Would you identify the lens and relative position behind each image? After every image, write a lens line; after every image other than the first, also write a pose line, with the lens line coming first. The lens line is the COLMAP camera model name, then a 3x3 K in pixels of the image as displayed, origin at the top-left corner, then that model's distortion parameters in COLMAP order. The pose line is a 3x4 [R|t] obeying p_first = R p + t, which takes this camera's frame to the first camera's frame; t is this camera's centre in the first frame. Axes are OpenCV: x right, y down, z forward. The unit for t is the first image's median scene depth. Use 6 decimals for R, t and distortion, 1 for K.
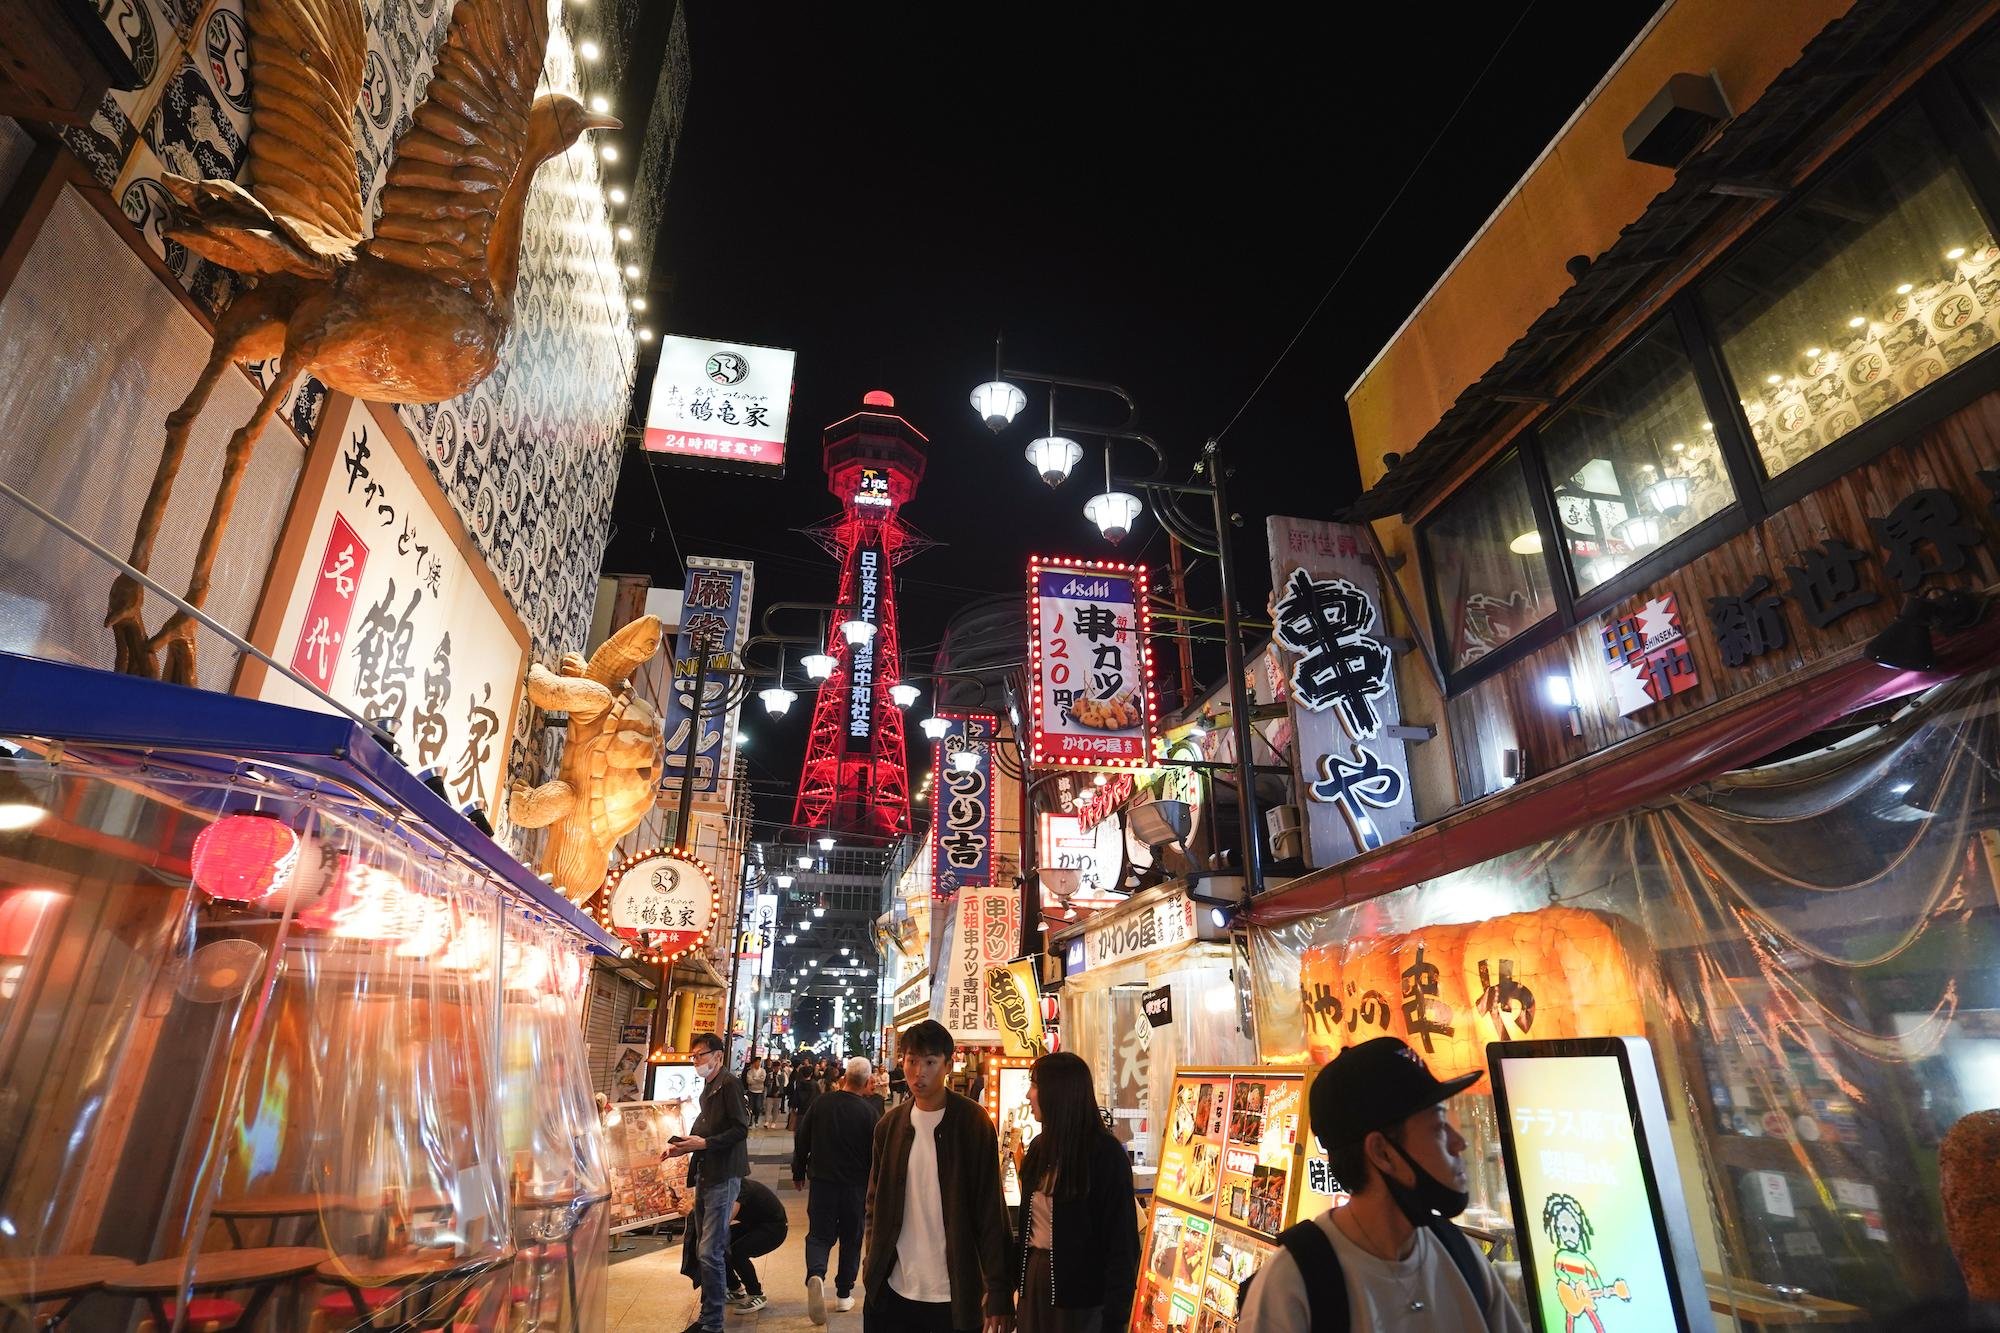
lens RADIAL K [[962.5, 0, 1000.0], [0, 962.5, 666.5], [0, 0, 1]] dist [-0.077812, 0.000382]
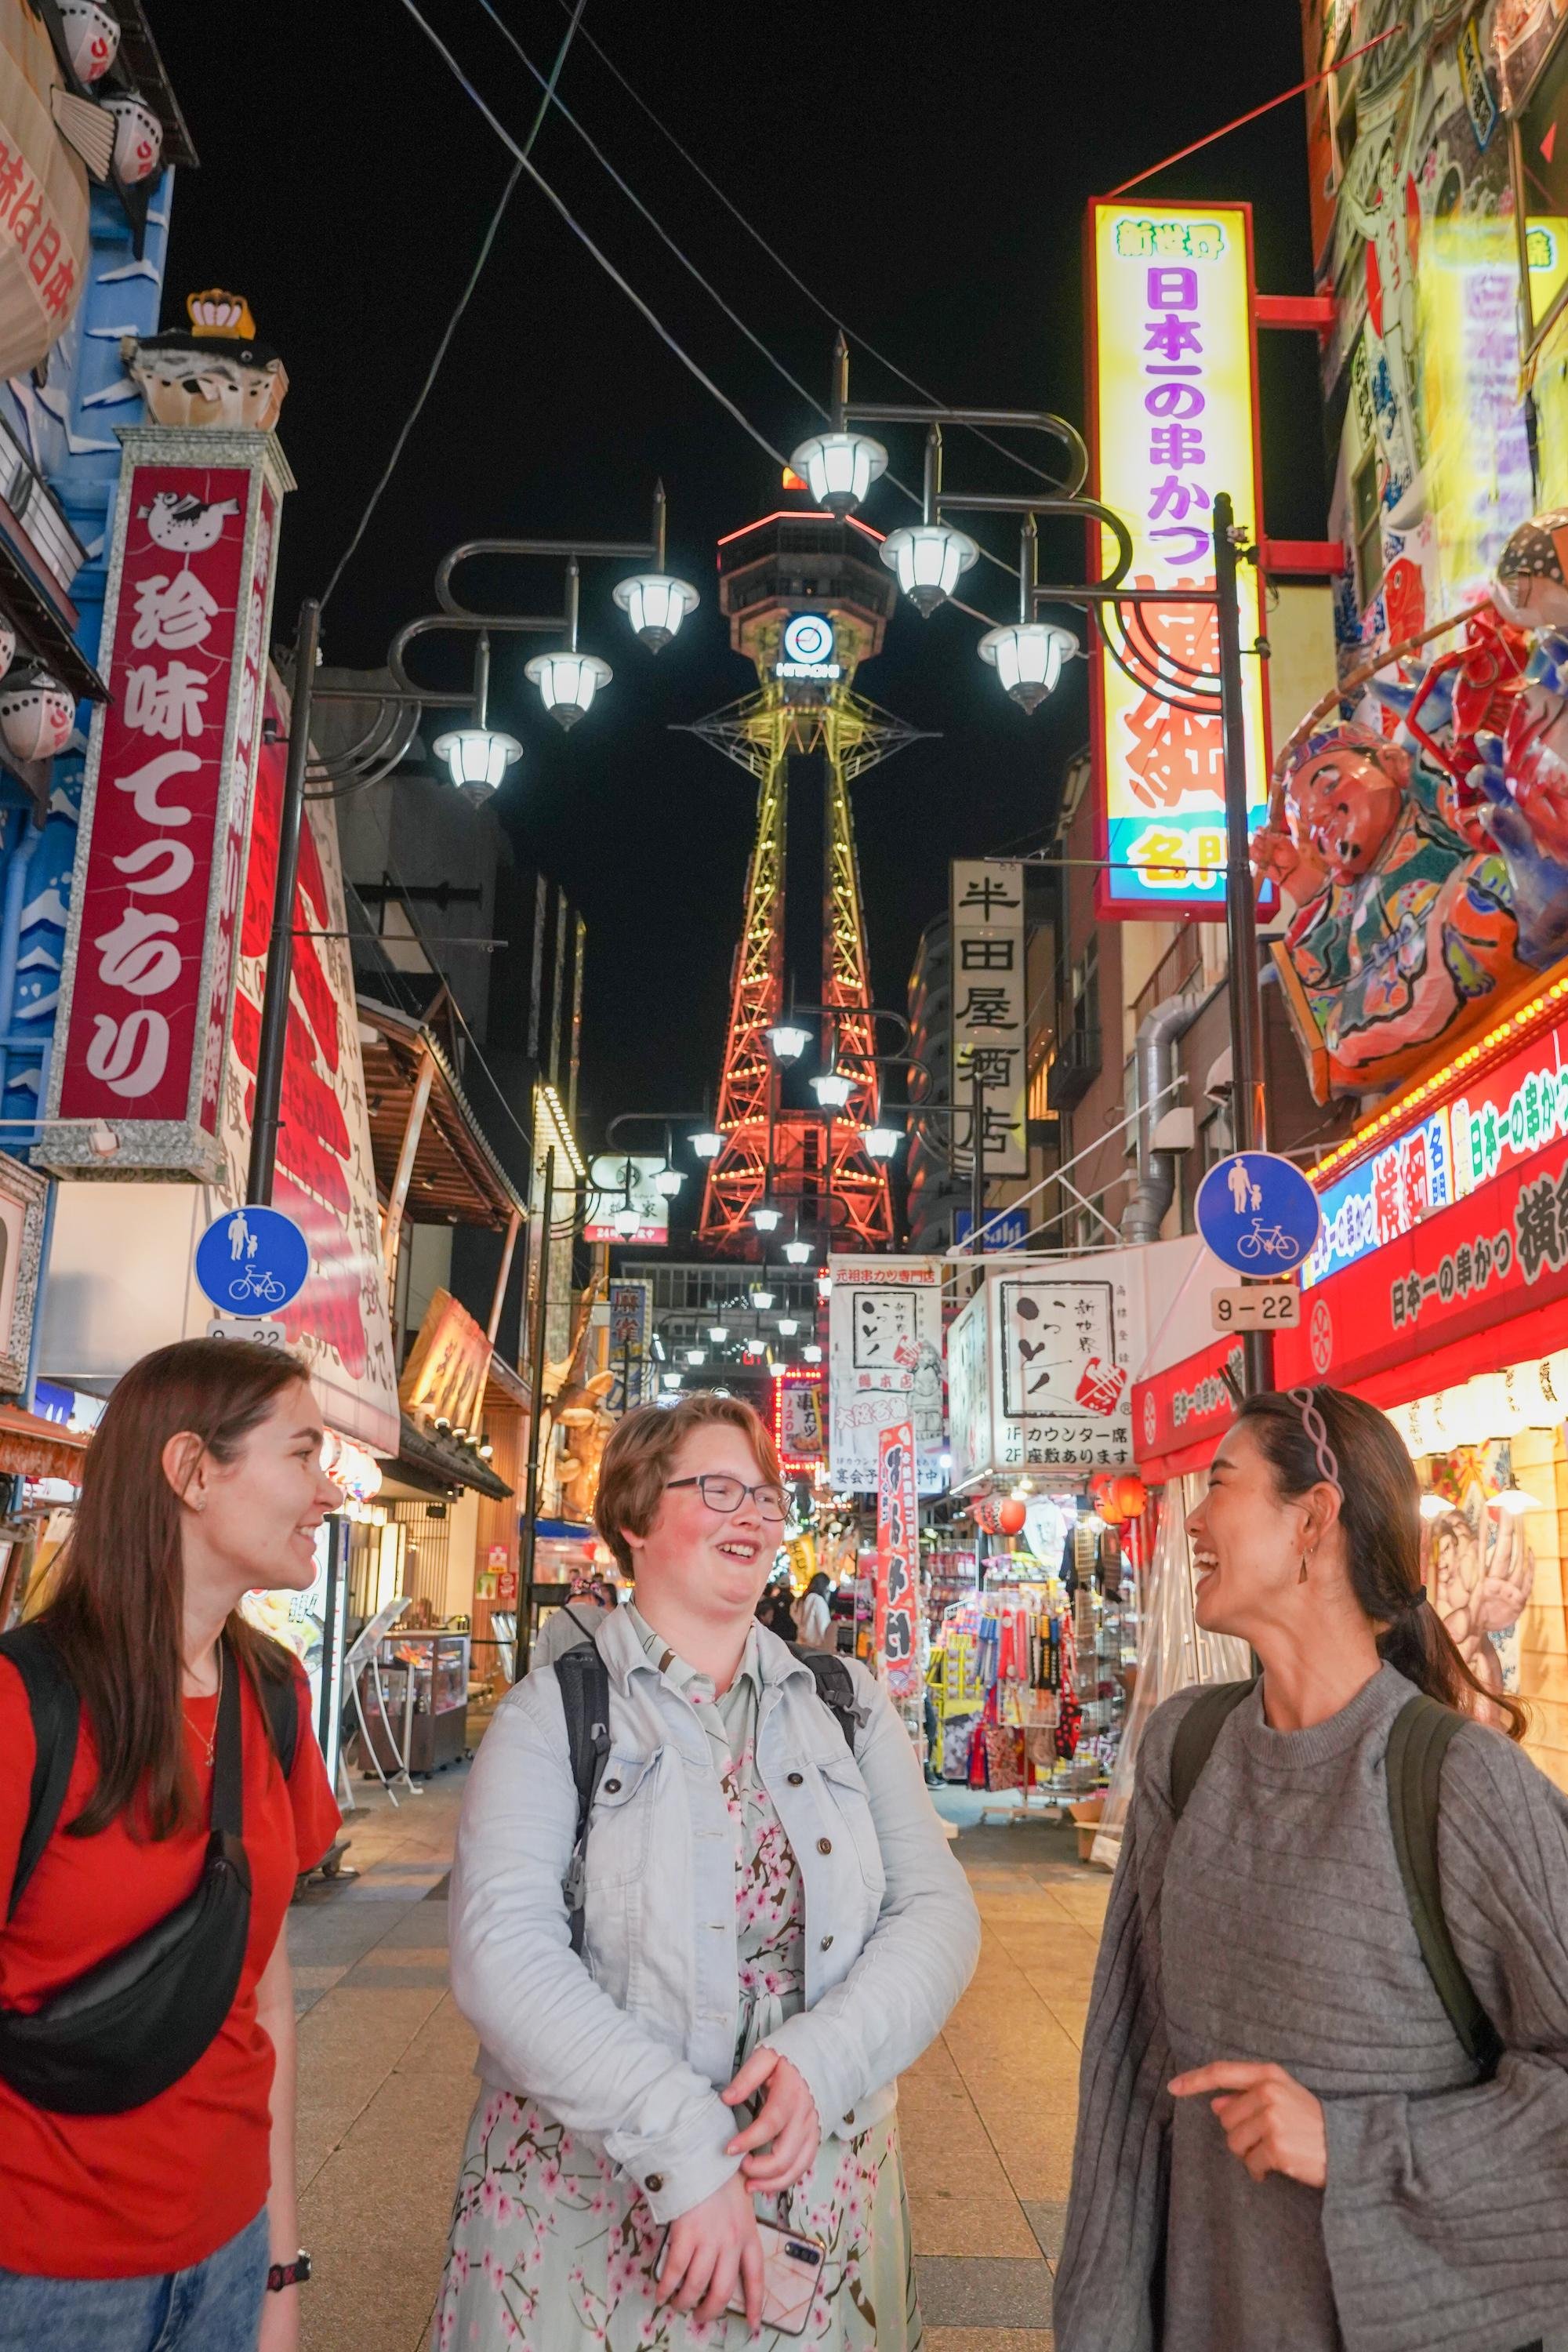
lens RADIAL K [[1958.0, 0, 805.8], [0, 1958.0, 1081.7], [0, 0, 1]] dist [-0.001959, 0.004097]
pose [[0.986830, -0.027181, -0.159460, 0.340820], [0.048450, 0.990191, 0.131054, -0.557828], [0.154333, -0.137054, 0.978467, -1.368636]]
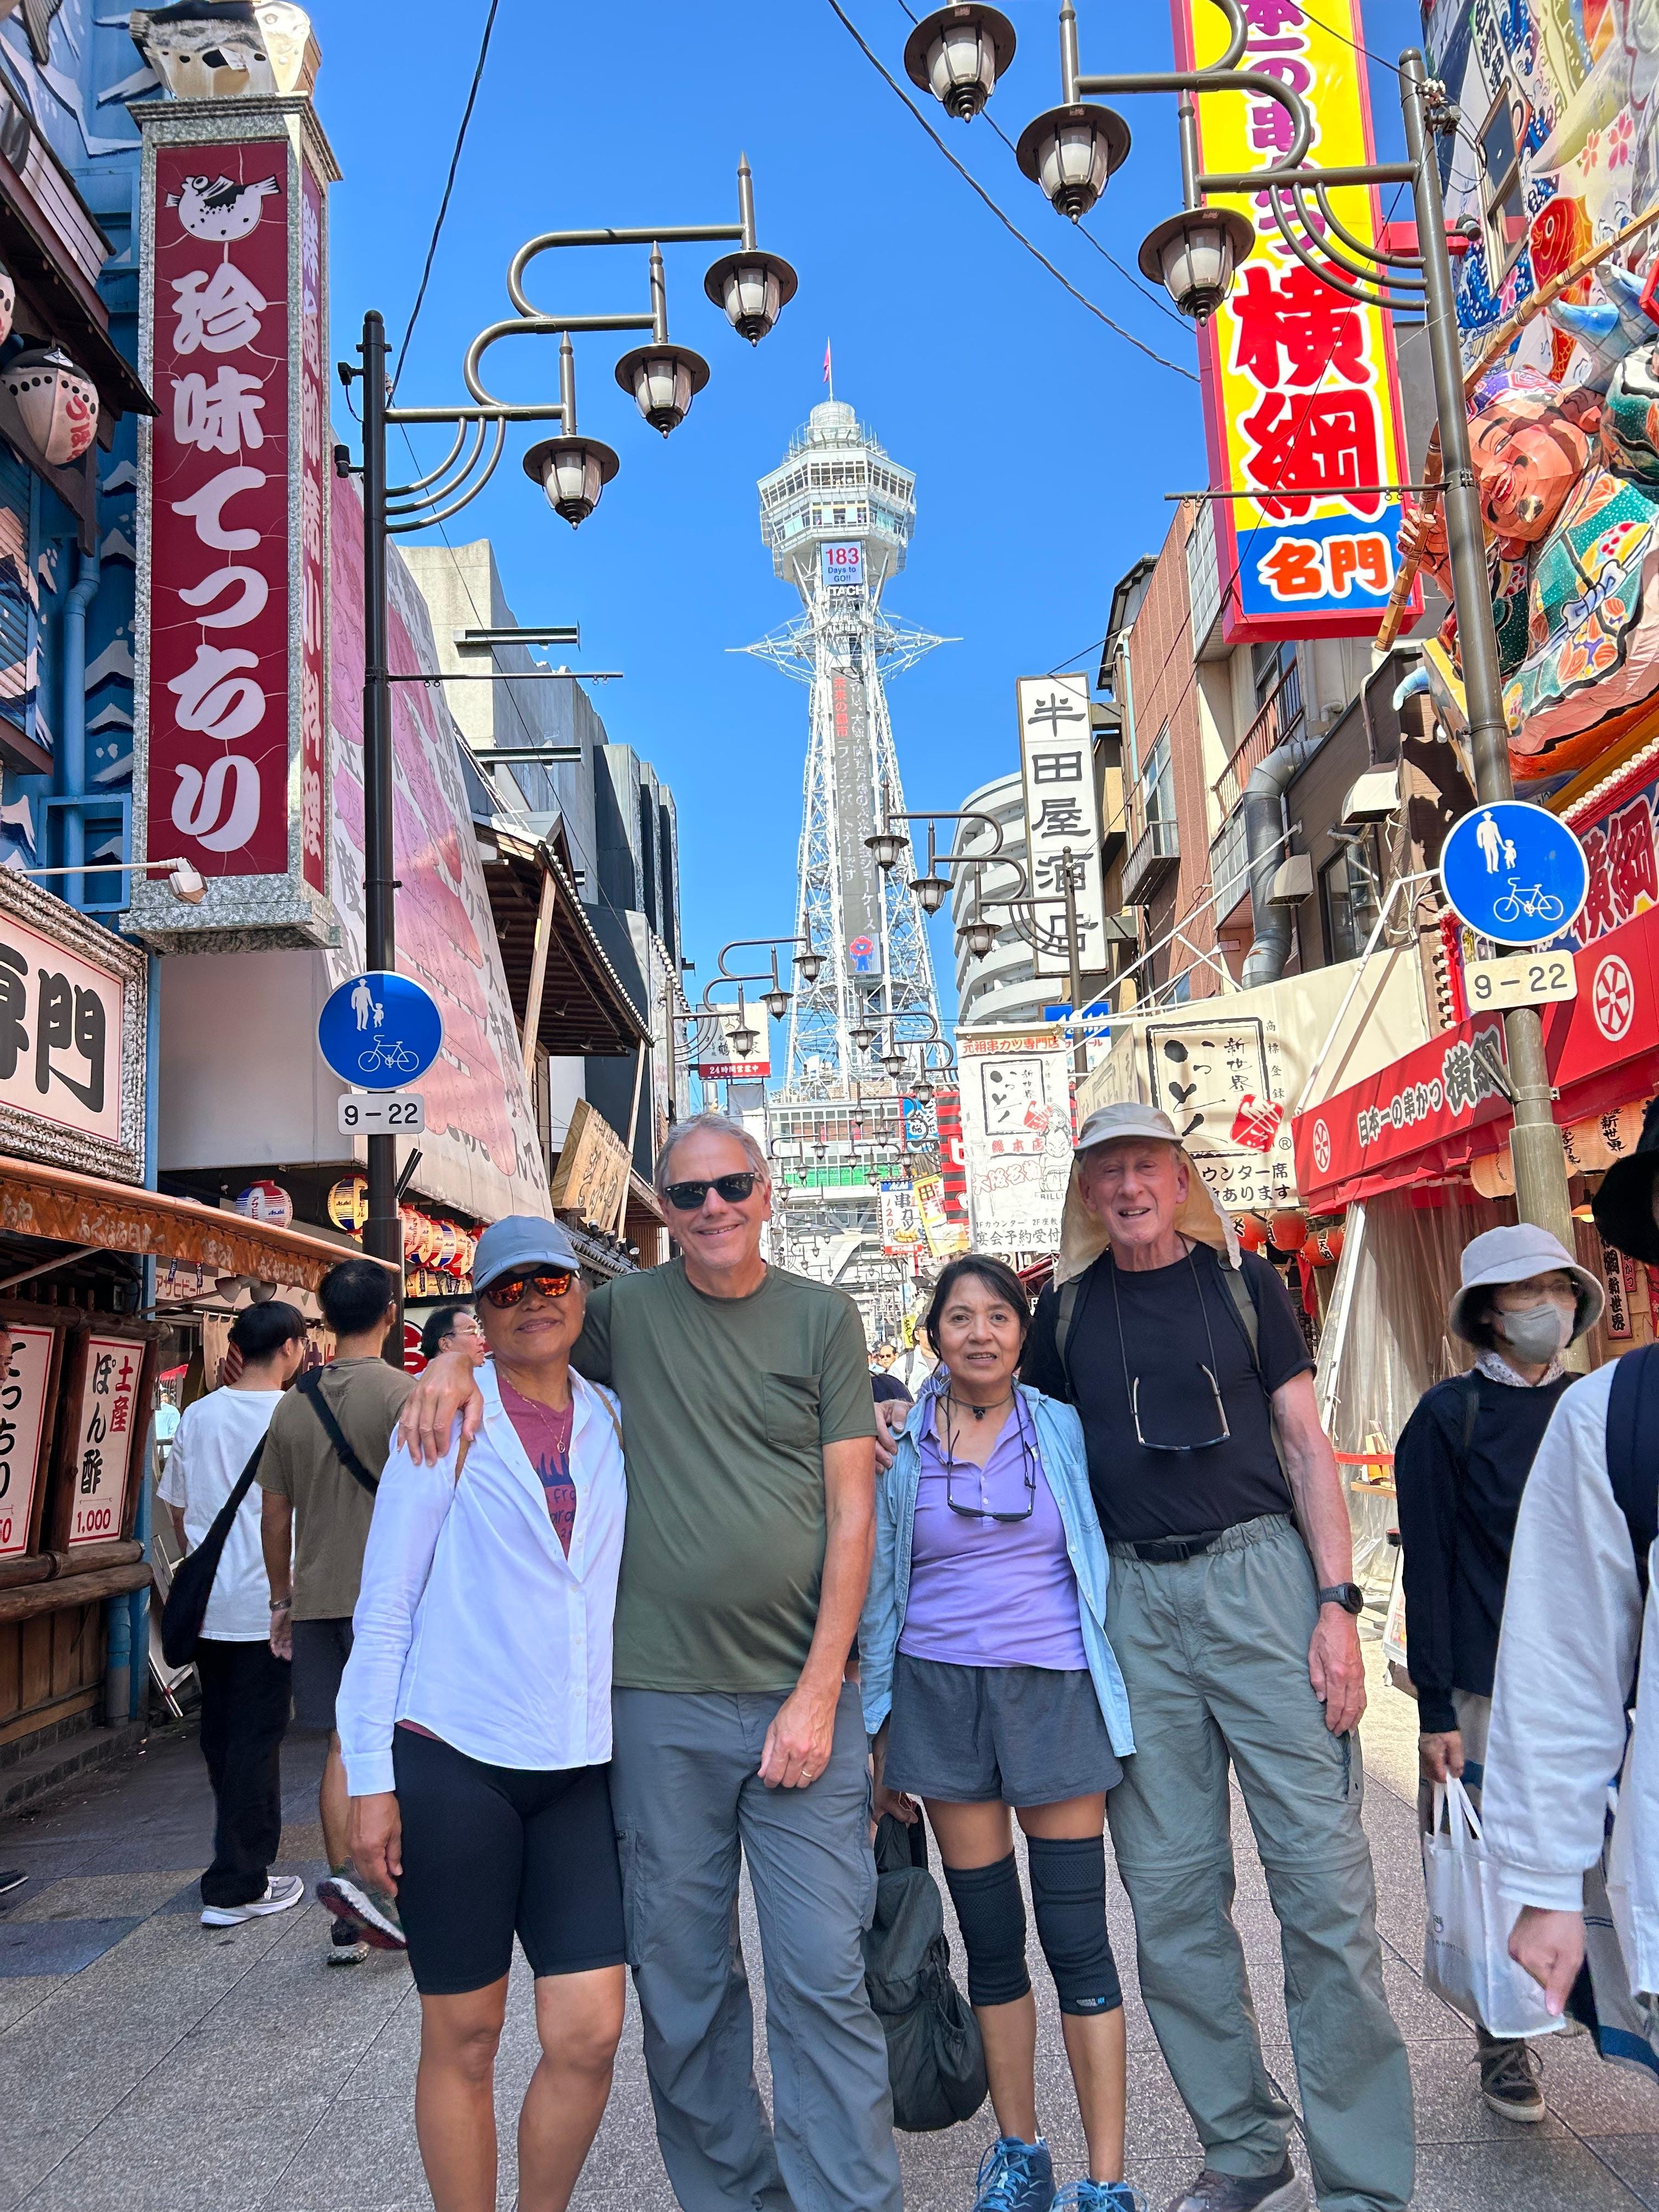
lens RADIAL K [[1600.3, 0, 829.5], [0, 1600.3, 1106.0], [0, 0, 1]] dist [0.078842, -0.069412]
pose [[0.979413, -0.081463, -0.184702, 0.269414], [0.121347, 0.968783, 0.216180, -0.478609], [0.161326, -0.234142, 0.958724, -1.204081]]
